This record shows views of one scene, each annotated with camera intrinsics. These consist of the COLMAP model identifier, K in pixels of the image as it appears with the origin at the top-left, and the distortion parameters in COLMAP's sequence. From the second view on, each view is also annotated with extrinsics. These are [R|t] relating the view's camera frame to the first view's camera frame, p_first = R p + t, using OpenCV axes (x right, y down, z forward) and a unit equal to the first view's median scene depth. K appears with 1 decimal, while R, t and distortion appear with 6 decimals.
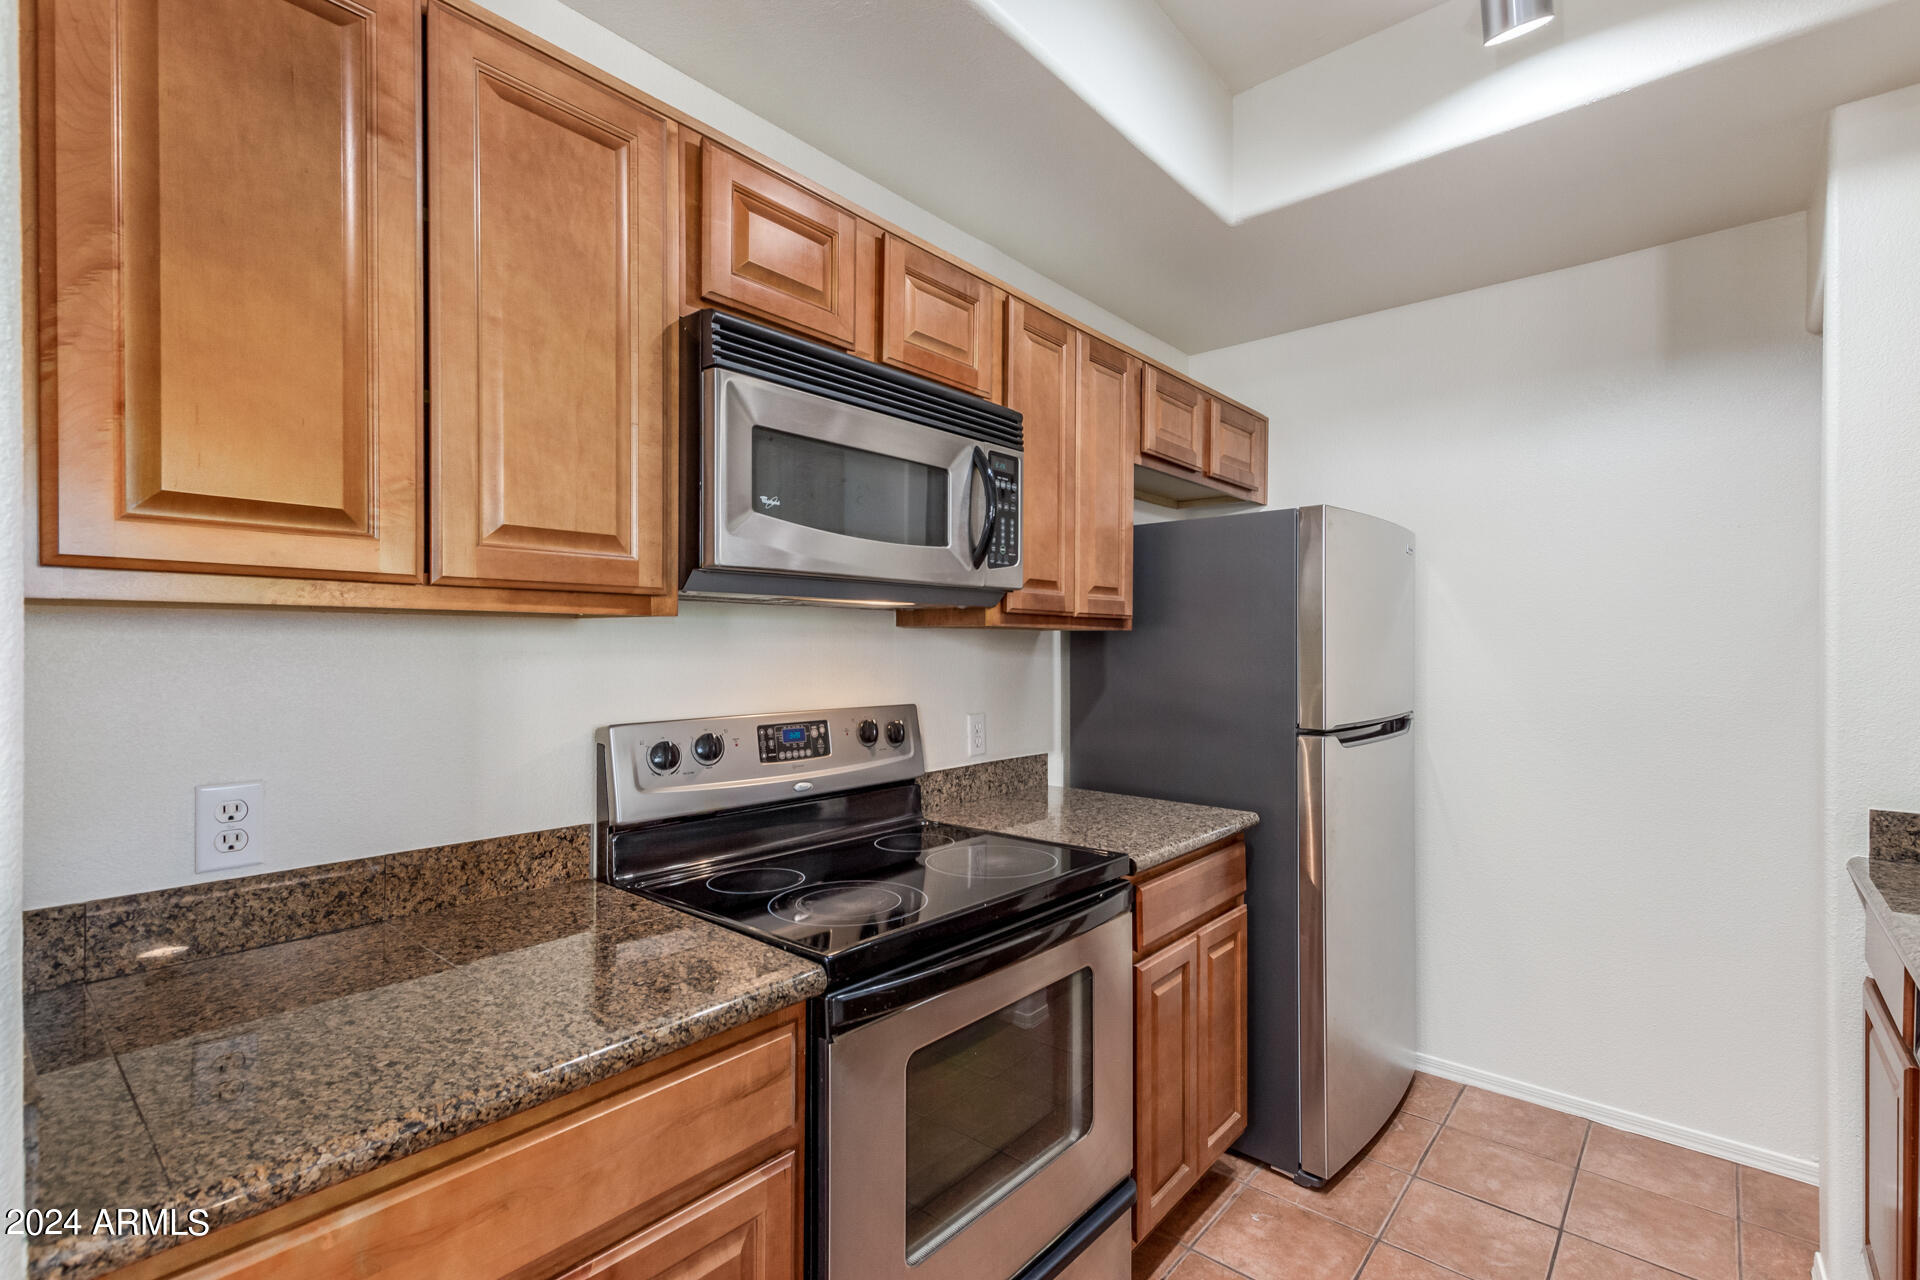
lens RADIAL K [[869.3, 0, 975.0], [0, 869.3, 645.0], [0, 0, 1]] dist [0.014486, -0.000737]
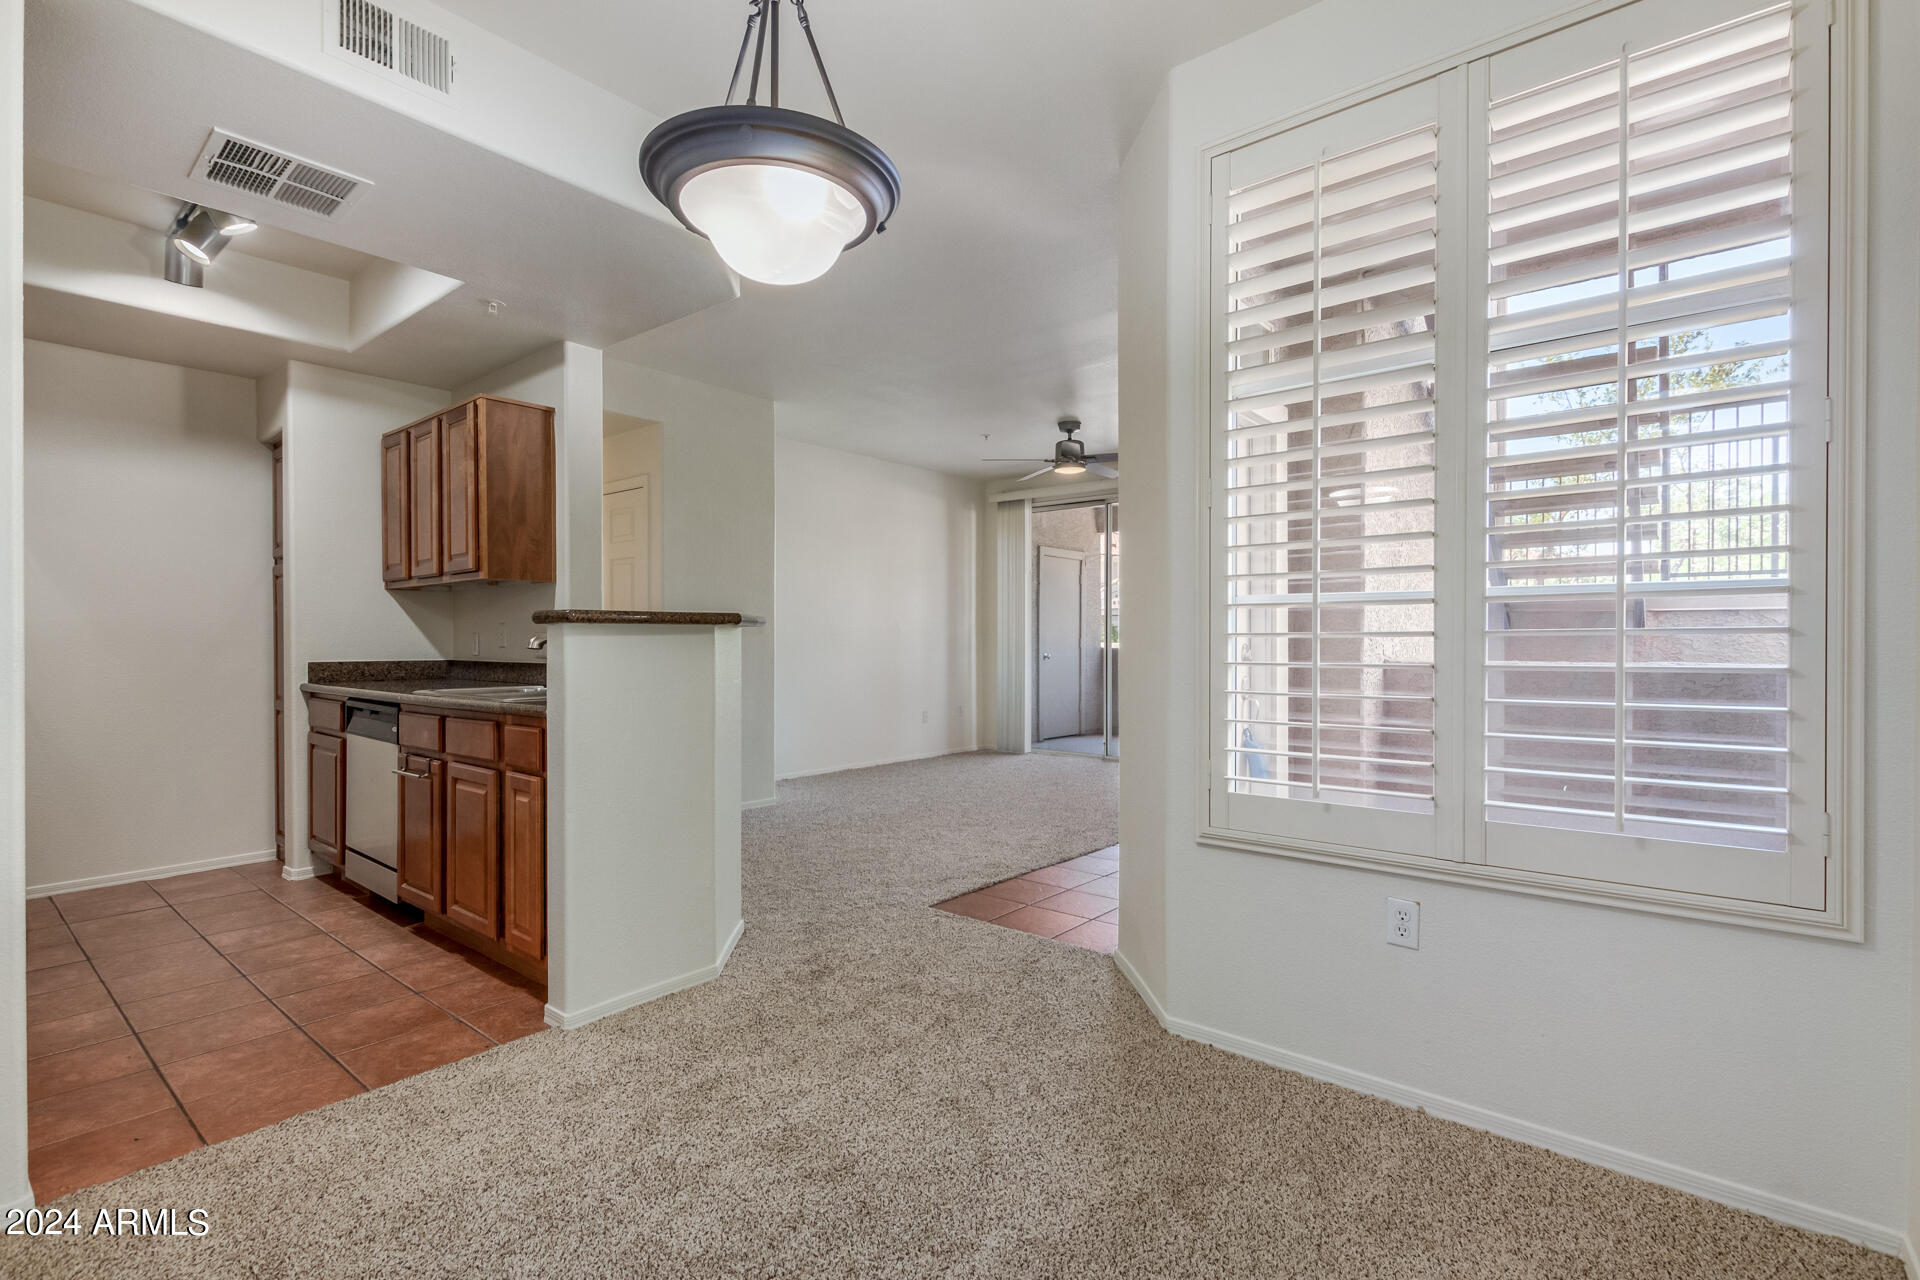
lens RADIAL K [[873.5, 0, 964.1], [0, 873.5, 648.3], [0, 0, 1]] dist [0.008097, -0.003055]
pose [[-0.014518, -0.012911, 0.999811, -1.370917], [-0.000227, 0.999917, 0.012909, 0.117036], [-0.999895, -0.000040, -0.014520, -0.734166]]
